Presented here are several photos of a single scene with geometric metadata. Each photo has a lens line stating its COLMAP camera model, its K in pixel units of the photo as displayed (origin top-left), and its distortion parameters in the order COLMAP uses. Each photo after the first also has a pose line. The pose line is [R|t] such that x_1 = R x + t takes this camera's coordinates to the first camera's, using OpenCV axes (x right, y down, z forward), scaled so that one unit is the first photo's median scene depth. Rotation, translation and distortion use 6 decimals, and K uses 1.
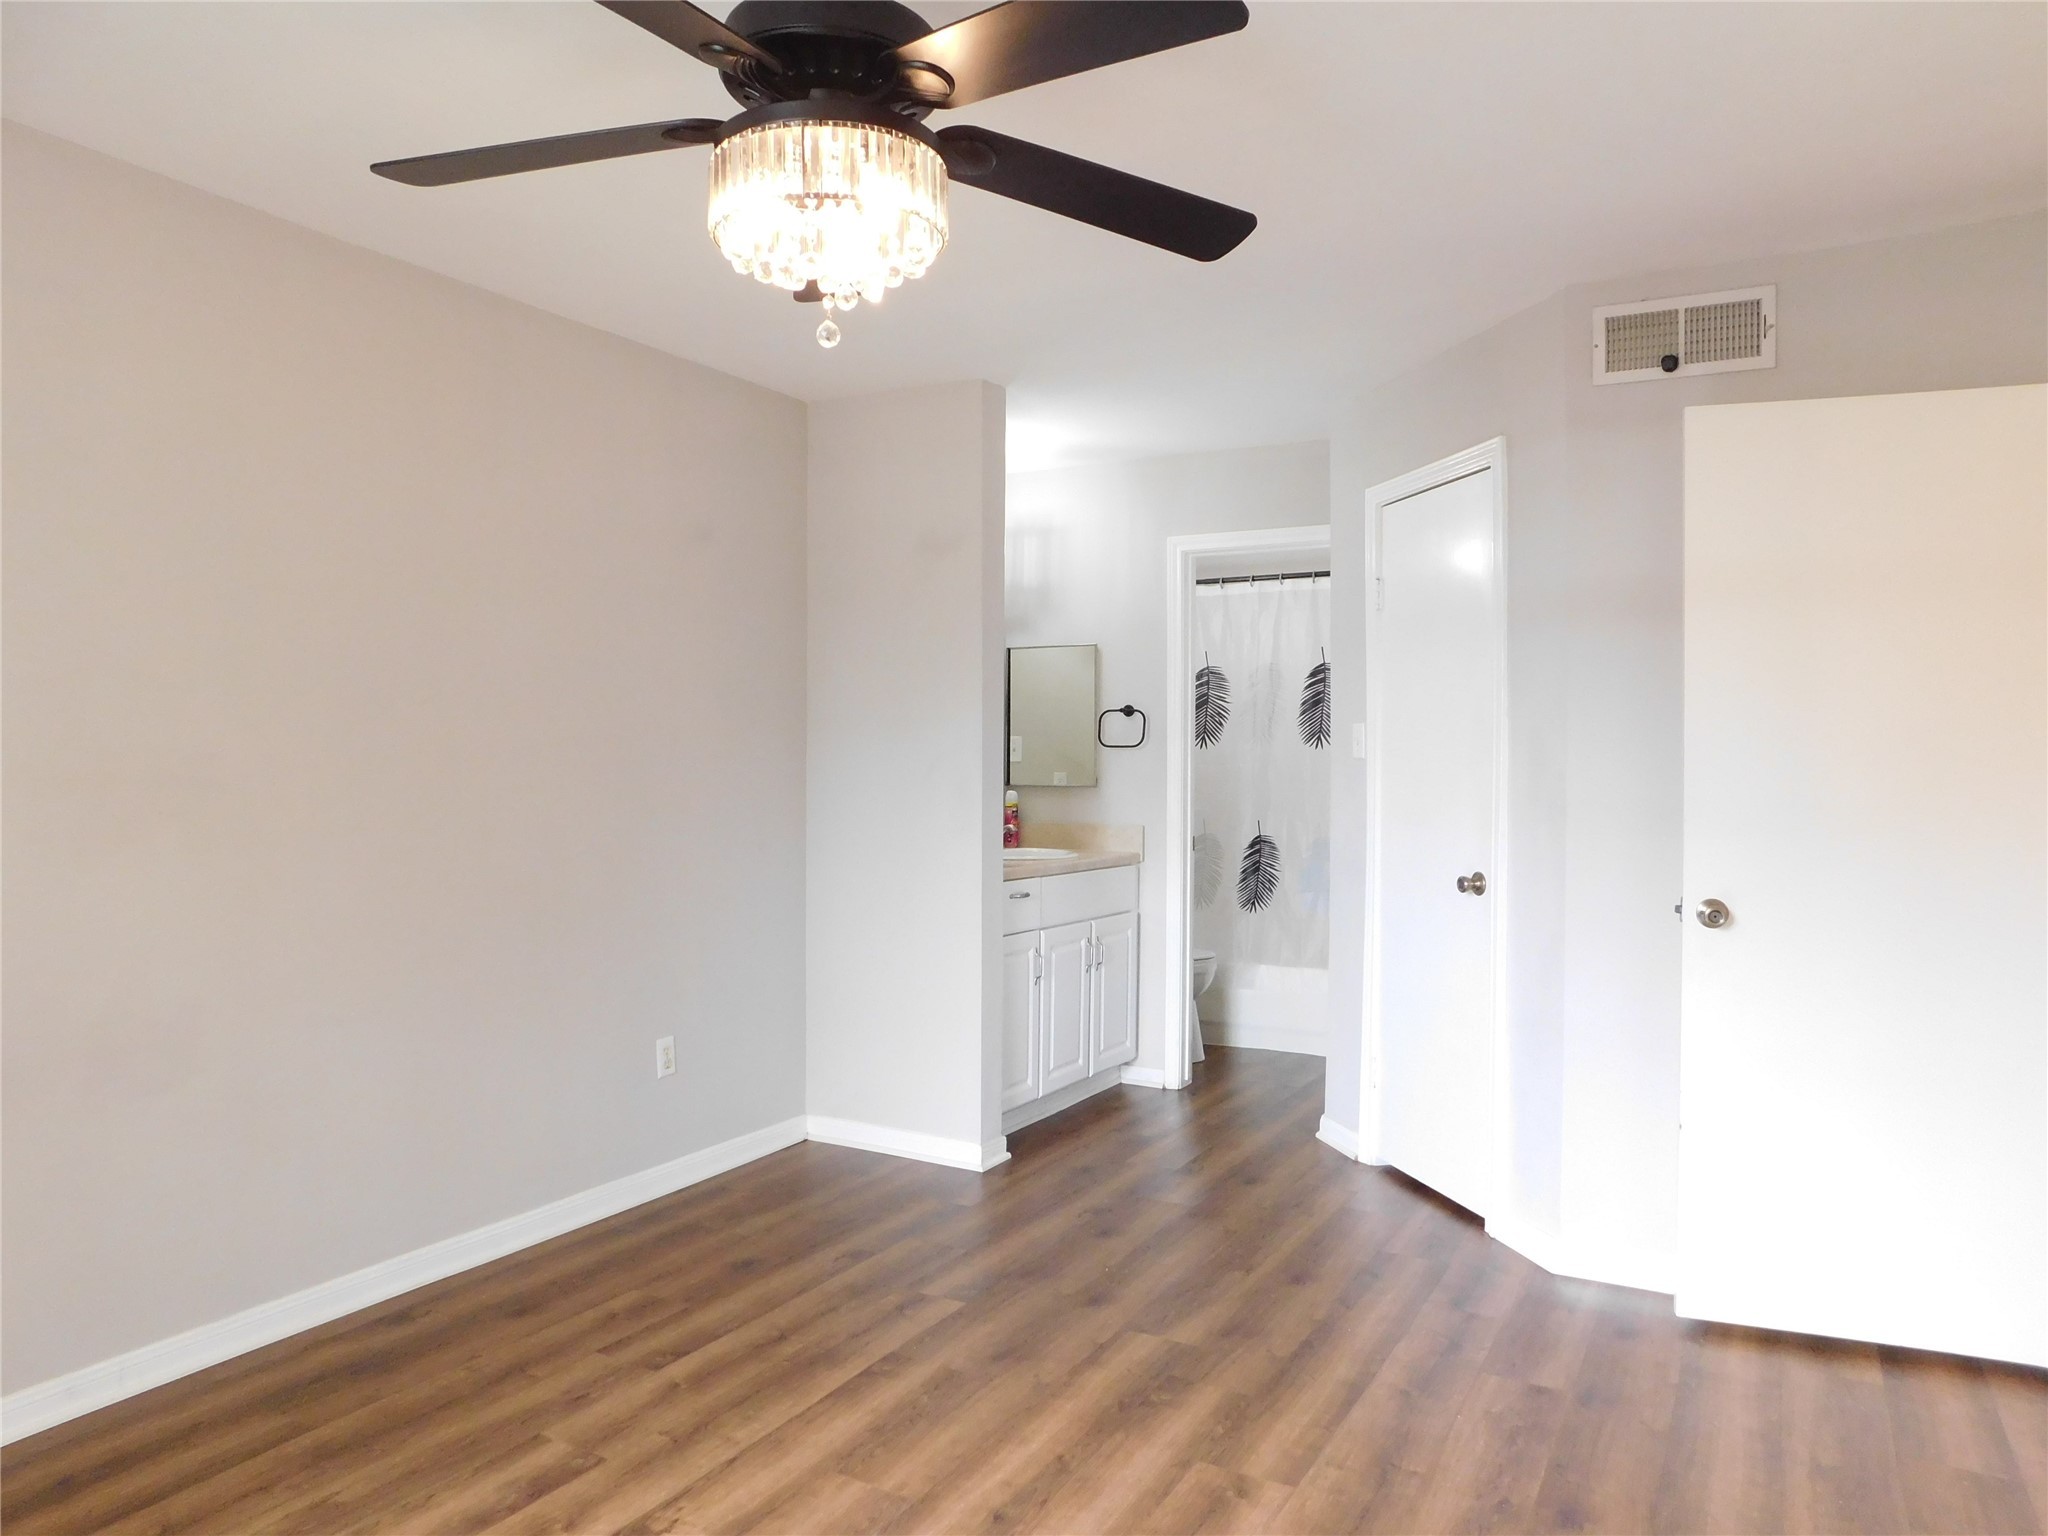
lens RADIAL K [[1369.7, 0, 1020.0], [0, 1369.7, 774.6], [0, 0, 1]] dist [-0.060830, 0.055321]
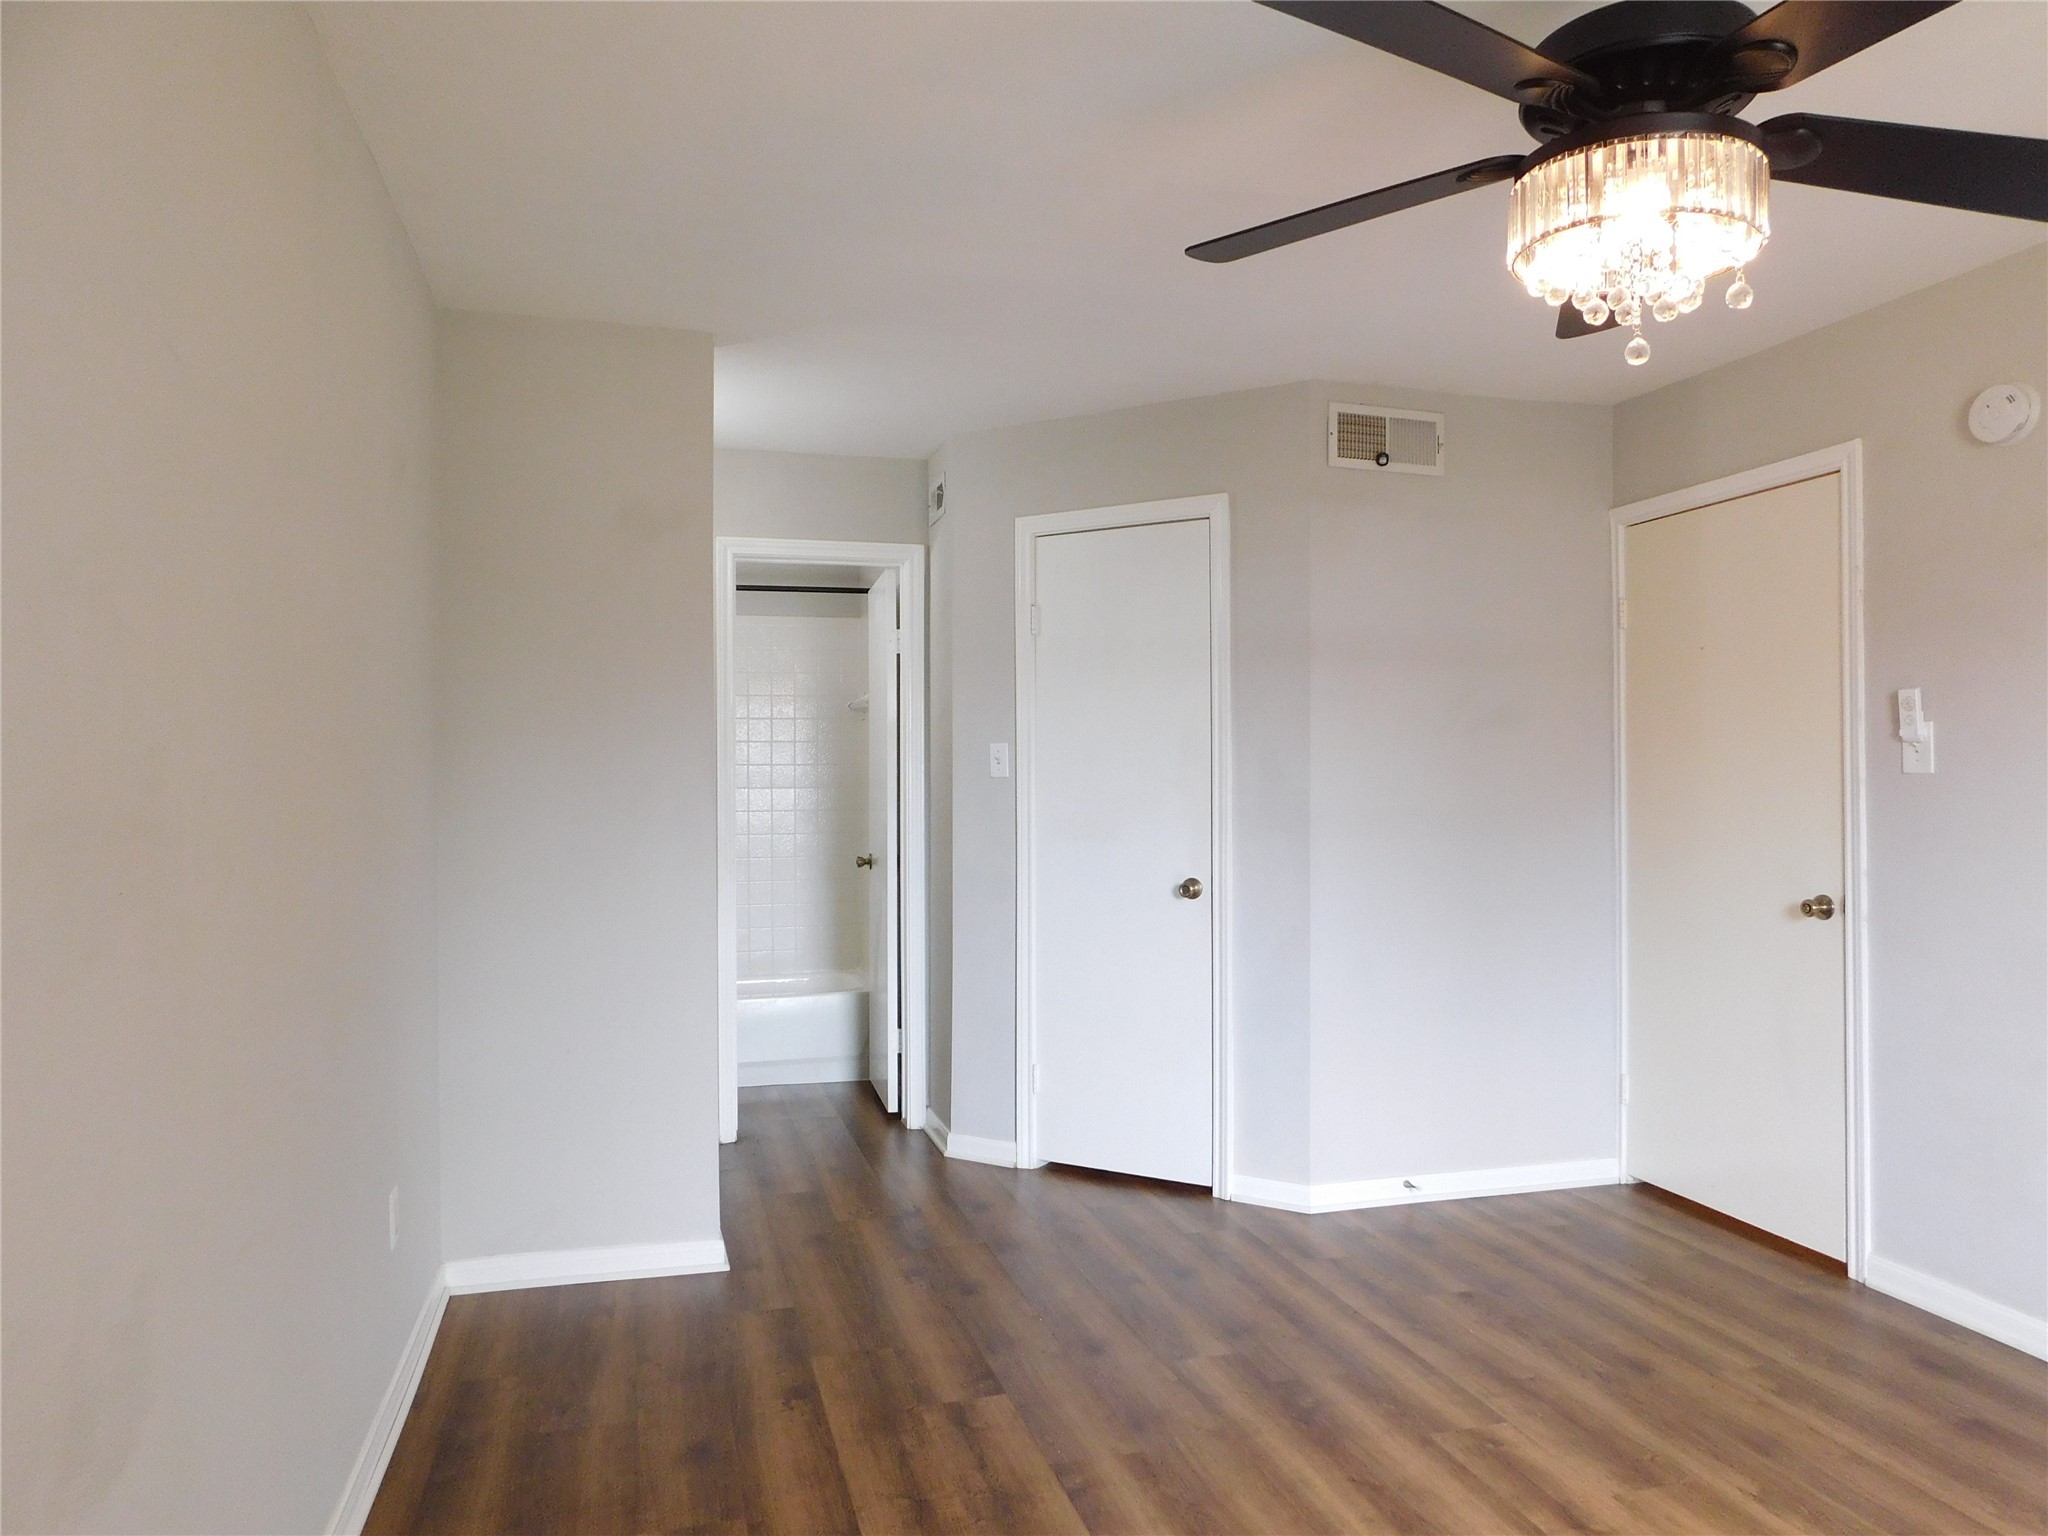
lens RADIAL K [[1369.7, 0, 1027.2], [0, 1369.7, 767.9], [0, 0, 1]] dist [-0.060830, 0.055321]
pose [[0.702069, -0.002607, 0.712104, -0.469720], [0.015485, 0.999813, -0.011607, -0.006622], [-0.711940, 0.019176, 0.701978, 0.257599]]
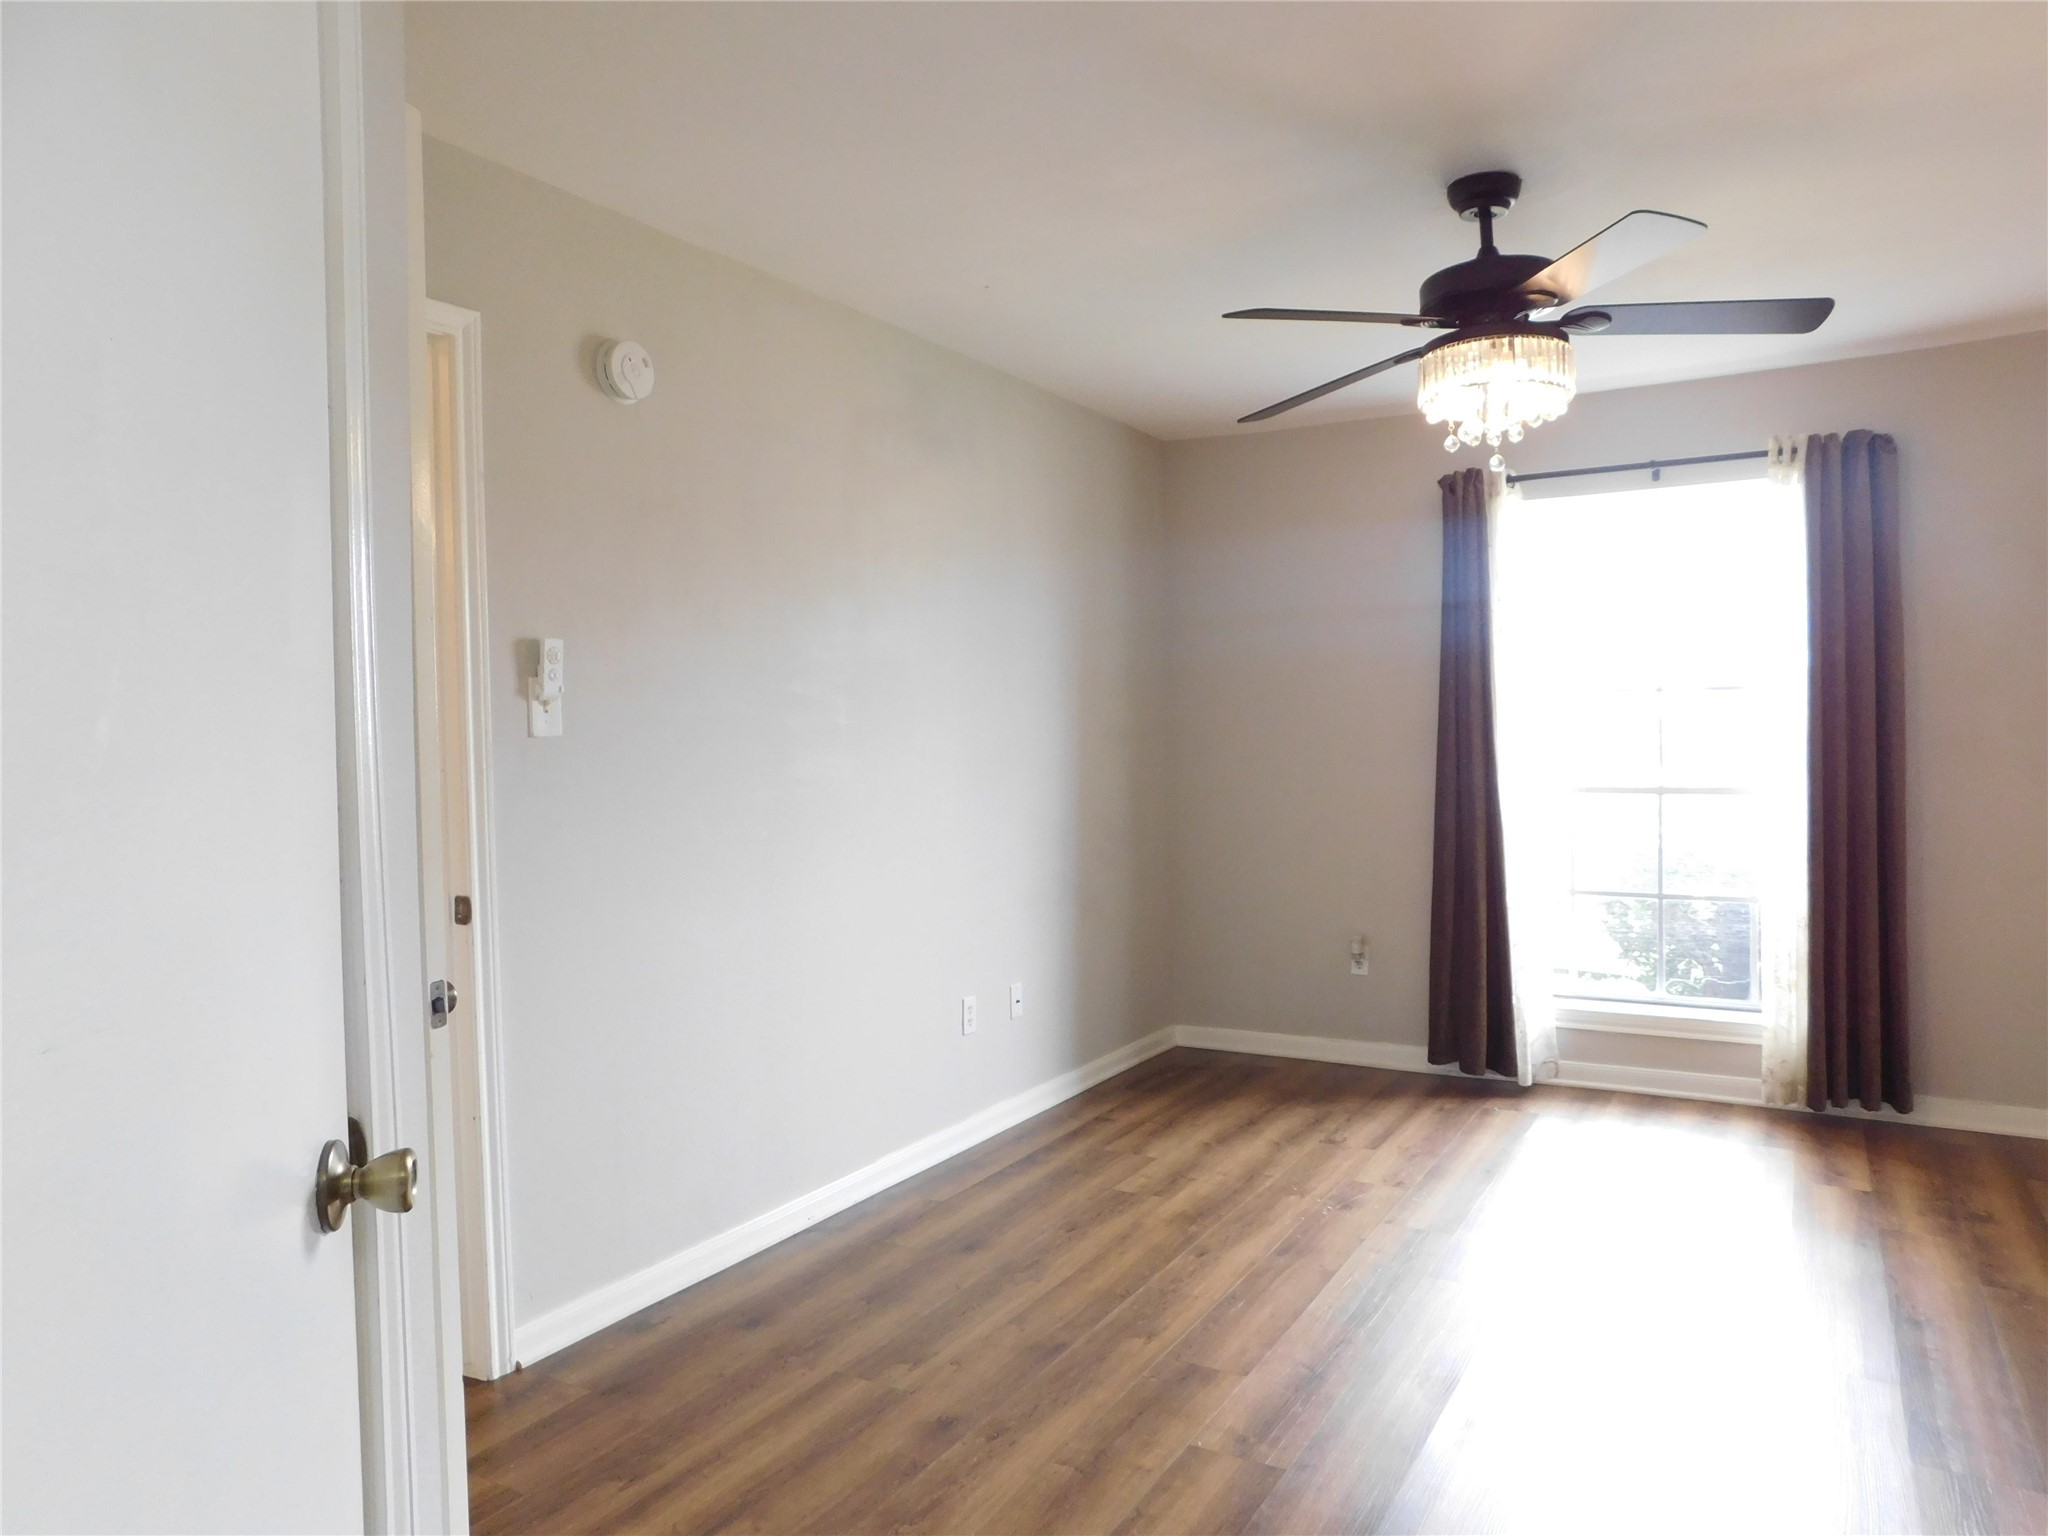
lens RADIAL K [[1369.7, 0, 1012.9], [0, 1369.7, 751.1], [0, 0, 1]] dist [-0.060830, 0.055321]
pose [[-0.999780, 0.009106, 0.018888, 0.166605], [0.009601, 0.999608, 0.026282, -0.012588], [-0.018642, 0.026457, -0.999476, 1.069863]]
